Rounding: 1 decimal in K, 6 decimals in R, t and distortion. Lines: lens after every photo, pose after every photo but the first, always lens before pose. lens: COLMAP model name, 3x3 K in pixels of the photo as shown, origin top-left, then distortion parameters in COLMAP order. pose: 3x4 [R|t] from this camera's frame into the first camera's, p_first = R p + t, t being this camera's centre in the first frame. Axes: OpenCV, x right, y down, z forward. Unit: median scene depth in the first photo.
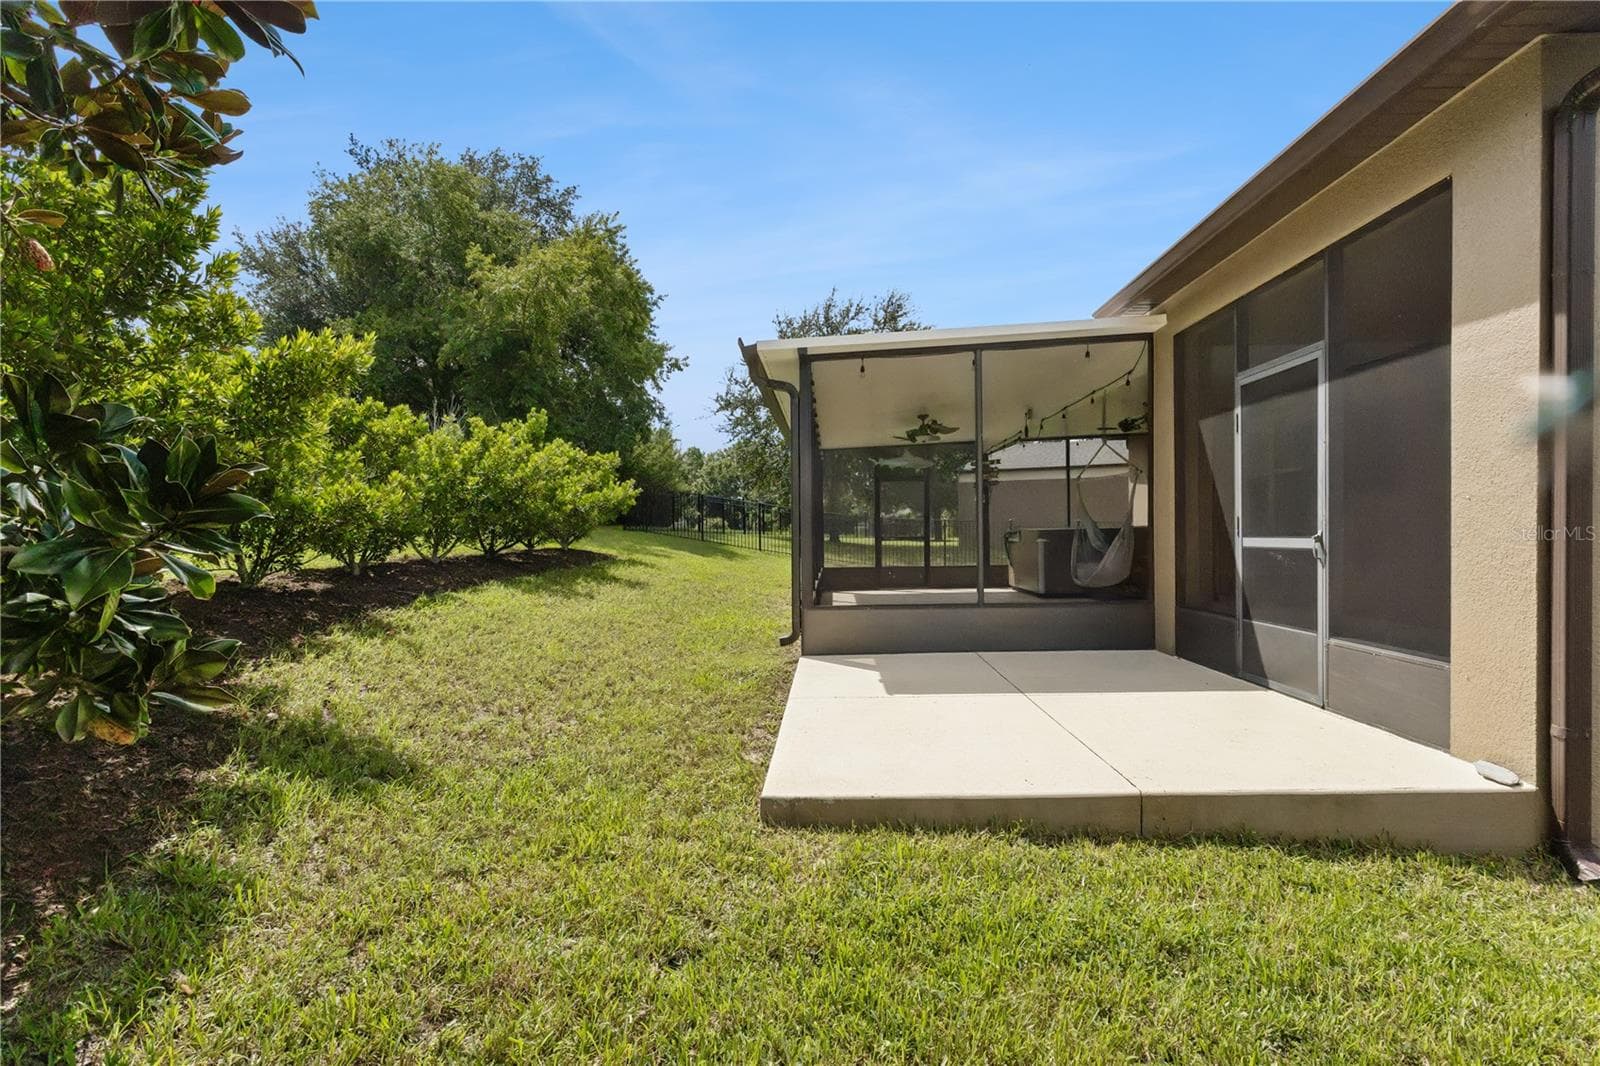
lens RADIAL K [[769.3, 0, 801.8], [0, 769.3, 549.2], [0, 0, 1]] dist [-0.003363, 0.002881]
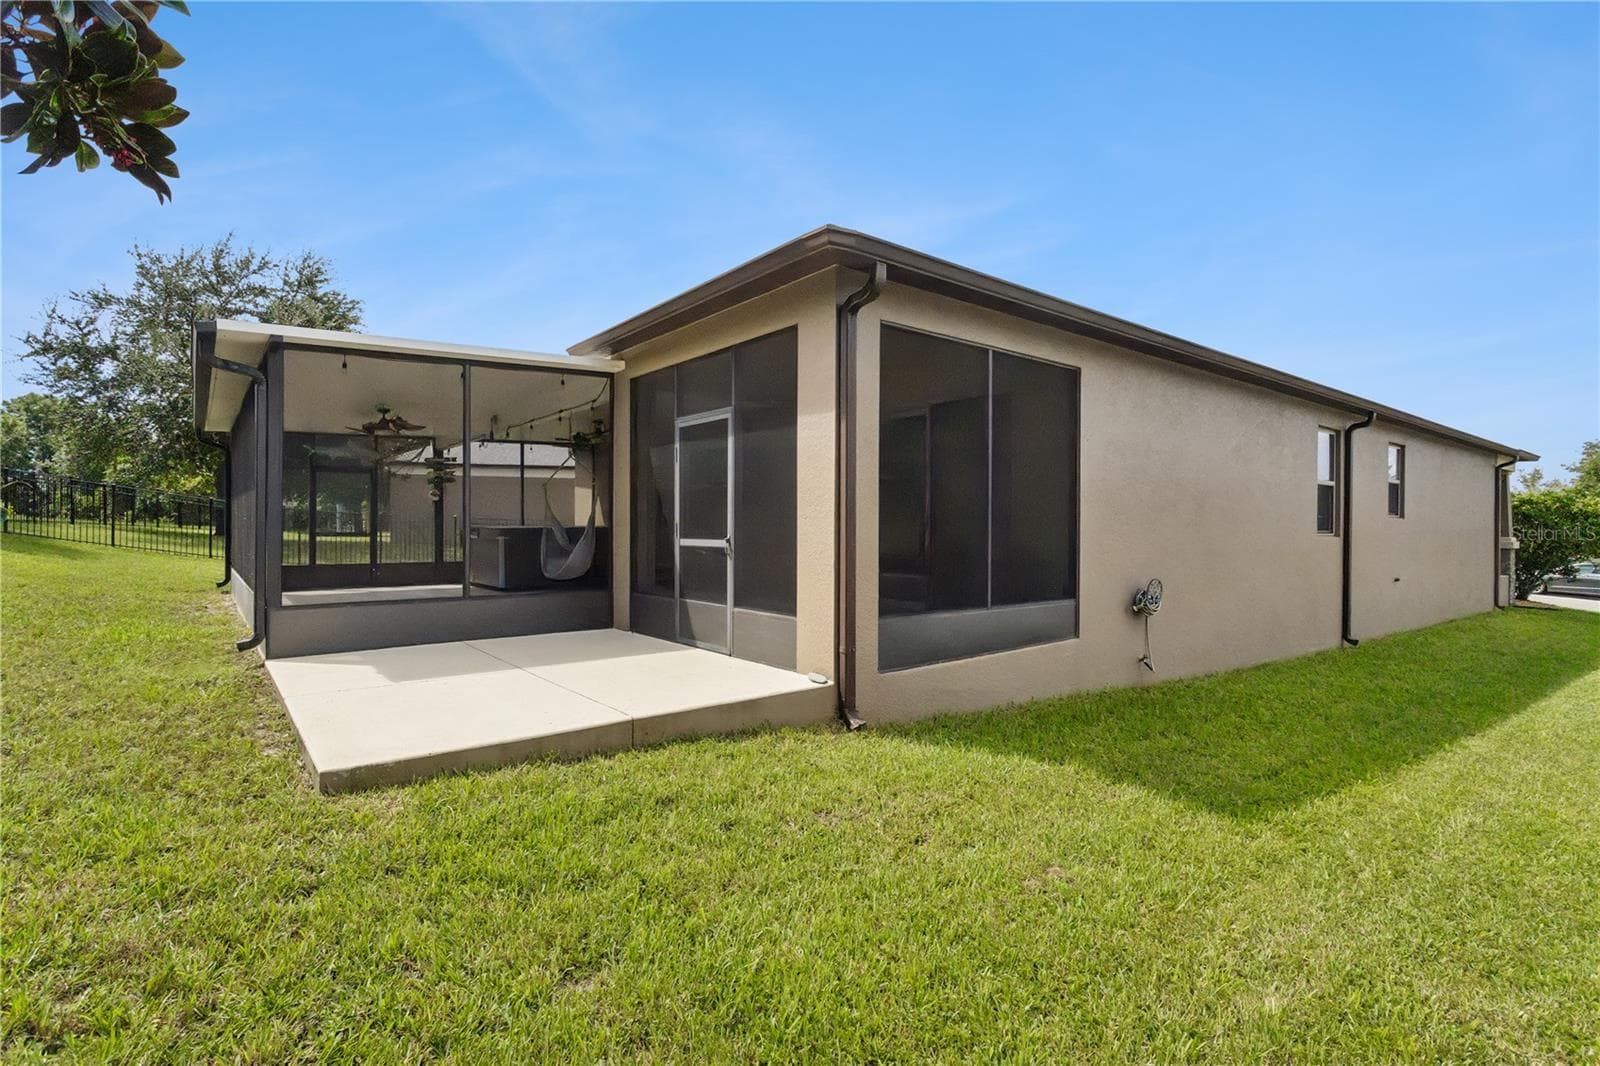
lens RADIAL K [[769.3, 0, 799.5], [0, 769.3, 532.2], [0, 0, 1]] dist [-0.003363, 0.002881]
pose [[0.758575, 0.013726, 0.651441, -0.178933], [-0.002505, 0.999832, -0.018149, -0.002411], [-0.651581, 0.012135, 0.758482, -0.201549]]
